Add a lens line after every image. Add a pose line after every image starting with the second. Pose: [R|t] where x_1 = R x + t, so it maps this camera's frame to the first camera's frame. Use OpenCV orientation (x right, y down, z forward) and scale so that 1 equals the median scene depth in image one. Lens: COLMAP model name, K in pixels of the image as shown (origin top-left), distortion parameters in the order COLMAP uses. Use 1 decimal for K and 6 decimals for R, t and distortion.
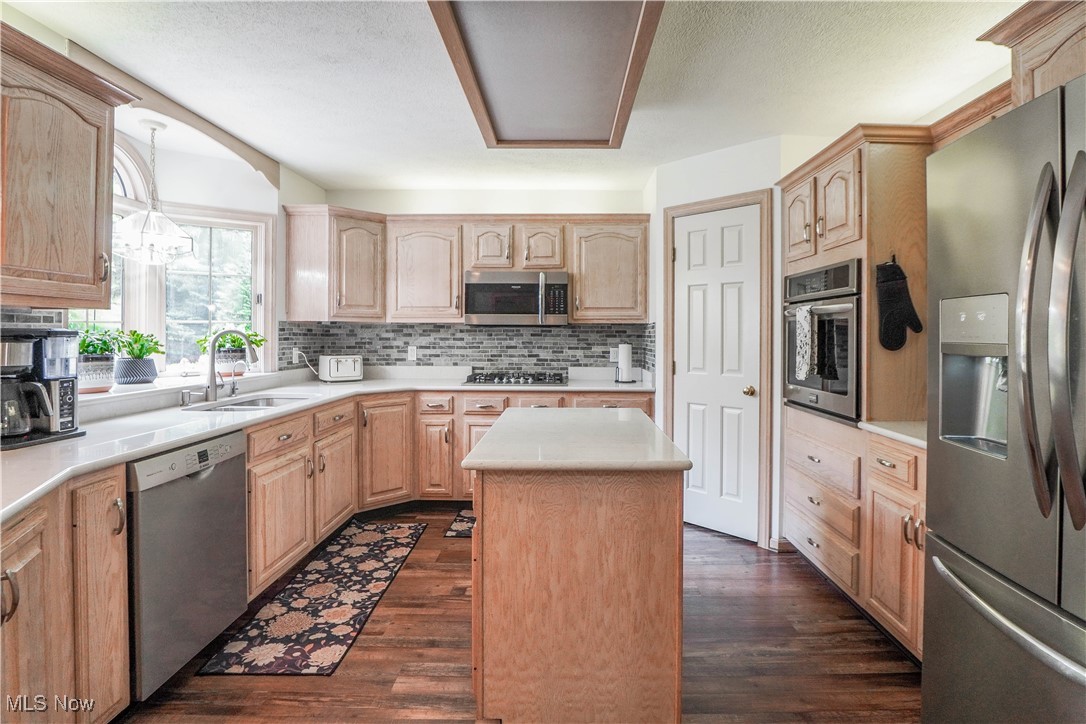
lens RADIAL K [[551.3, 0, 558.7], [0, 551.3, 336.8], [0, 0, 1]] dist [-0.031812, 0.001852]
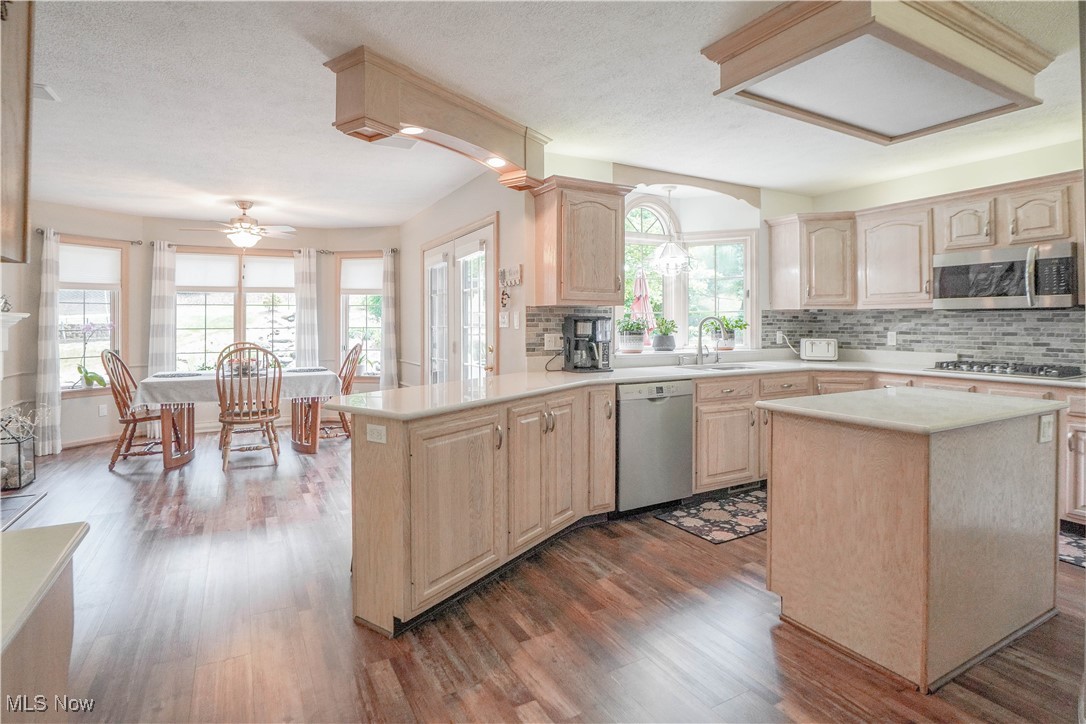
lens RADIAL K [[524.3, 0, 504.2], [0, 524.3, 321.3], [0, 0, 1]] dist [-0.055156, 0.000895]
pose [[0.438099, -0.005528, -0.898910, 0.315381], [-0.005465, 0.999946, -0.008813, 0.011554], [0.898910, 0.008774, 0.438046, -0.082148]]
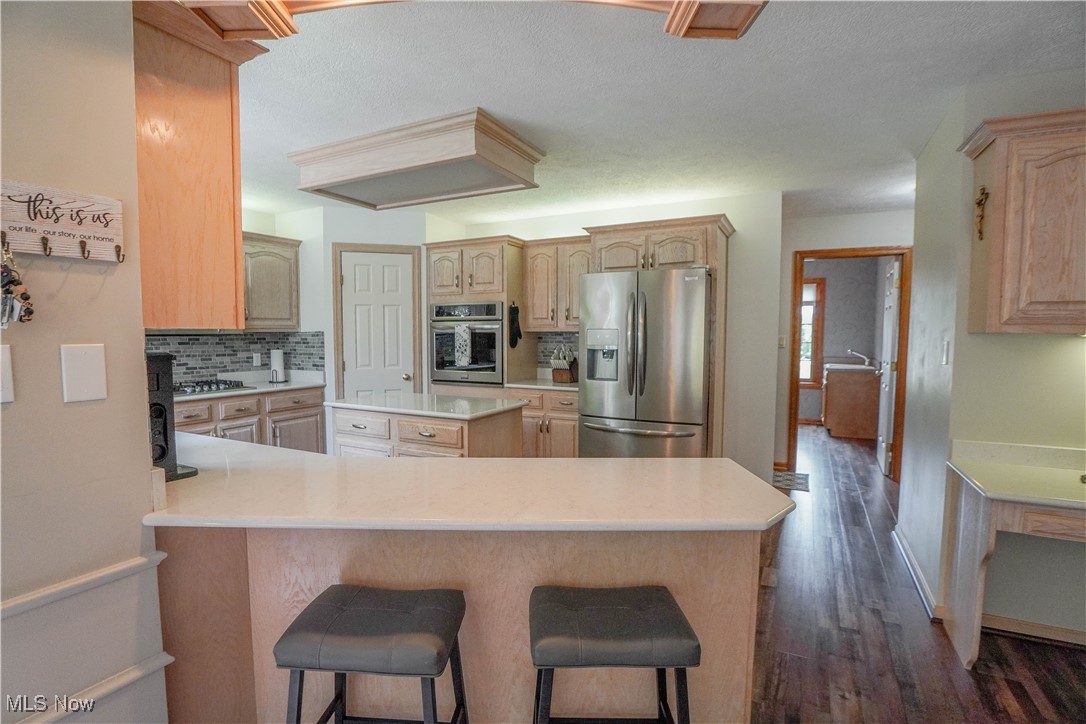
lens RADIAL K [[520.6, 0, 542.8], [0, 520.6, 368.7], [0, 0, 1]] dist [-0.017747, 0.000685]
pose [[0.460457, -0.068325, 0.885049, -0.666073], [0.007023, 0.997283, 0.073335, -0.025411], [-0.887654, -0.027552, 0.459685, 0.000175]]
